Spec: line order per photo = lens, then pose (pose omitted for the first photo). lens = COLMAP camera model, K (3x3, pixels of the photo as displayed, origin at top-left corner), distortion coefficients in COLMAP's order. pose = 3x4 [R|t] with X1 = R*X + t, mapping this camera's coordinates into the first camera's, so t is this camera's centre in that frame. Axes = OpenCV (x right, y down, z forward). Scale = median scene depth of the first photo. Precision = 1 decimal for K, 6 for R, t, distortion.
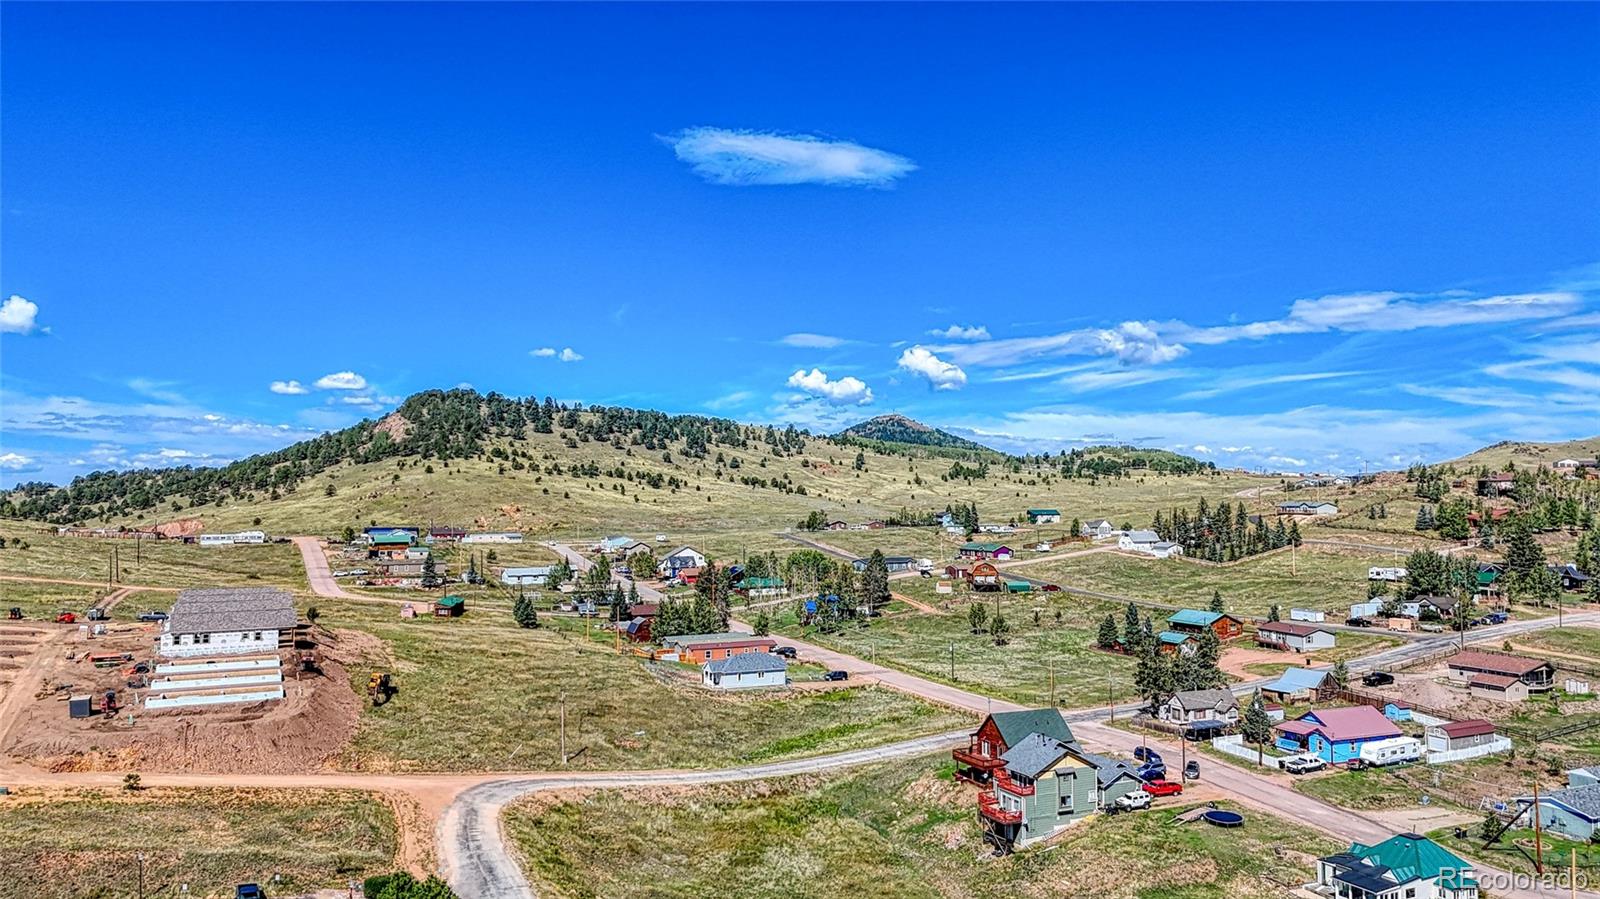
lens RADIAL K [[1170.6, 0, 802.5], [0, 1170.6, 434.6], [0, 0, 1]] dist [0.098830, -0.100369]
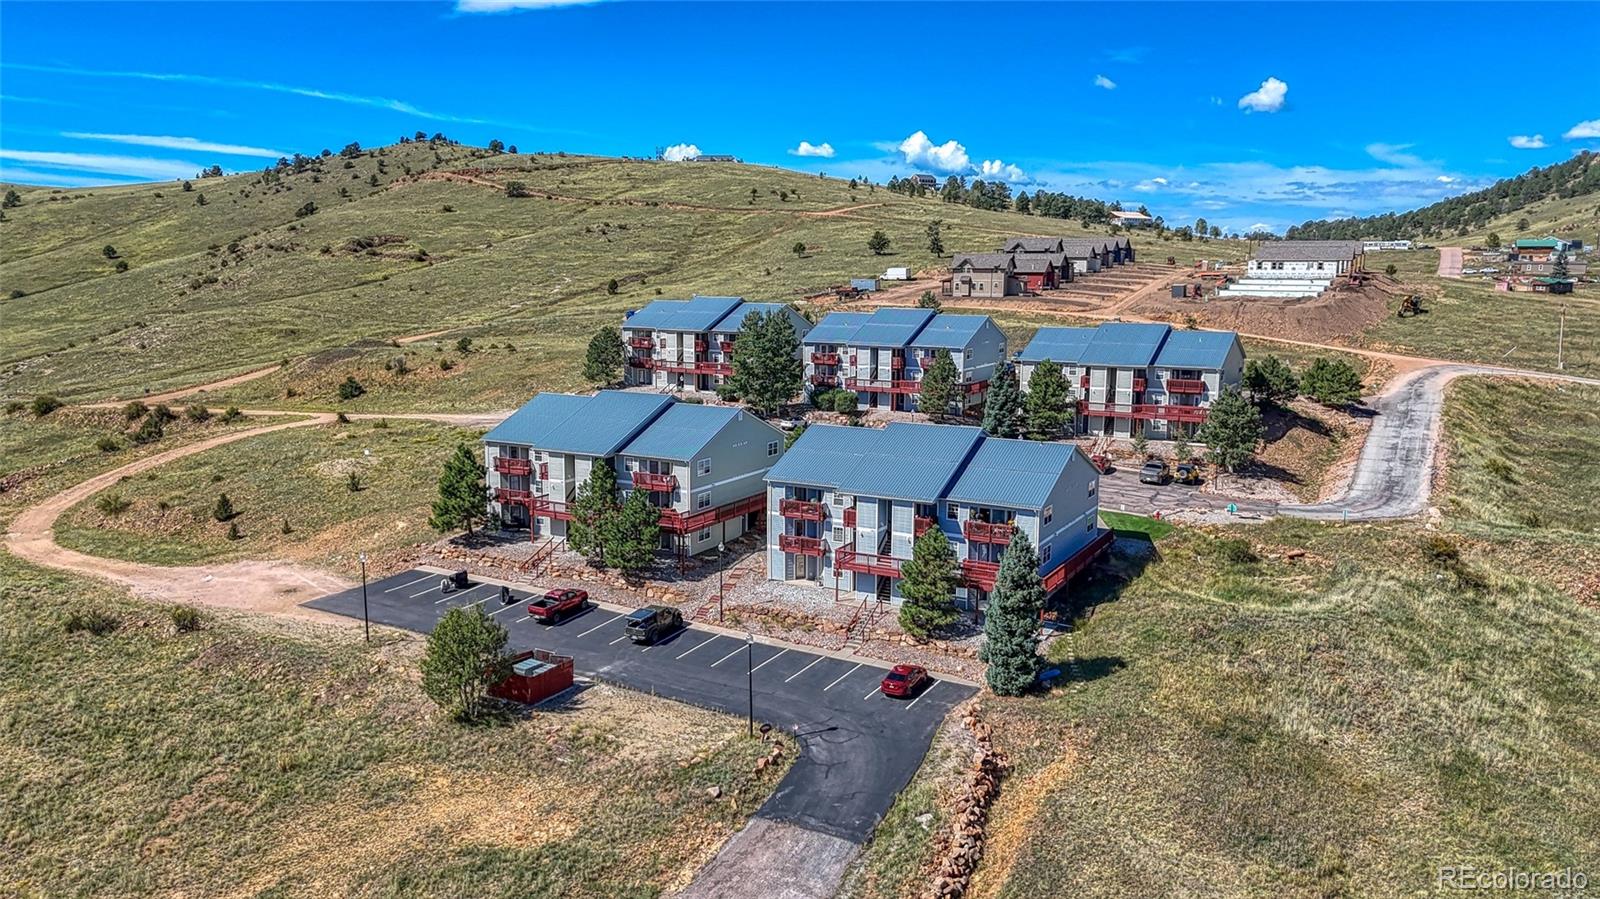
lens RADIAL K [[1174.3, 0, 800.0], [0, 1174.3, 449.5], [0, 0, 1]] dist [0.070085, -0.062995]
pose [[0.584167, 0.132220, -0.800791, 0.116228], [0.035523, 0.981531, 0.187976, 0.050307], [0.810856, -0.138256, 0.568681, -0.080949]]
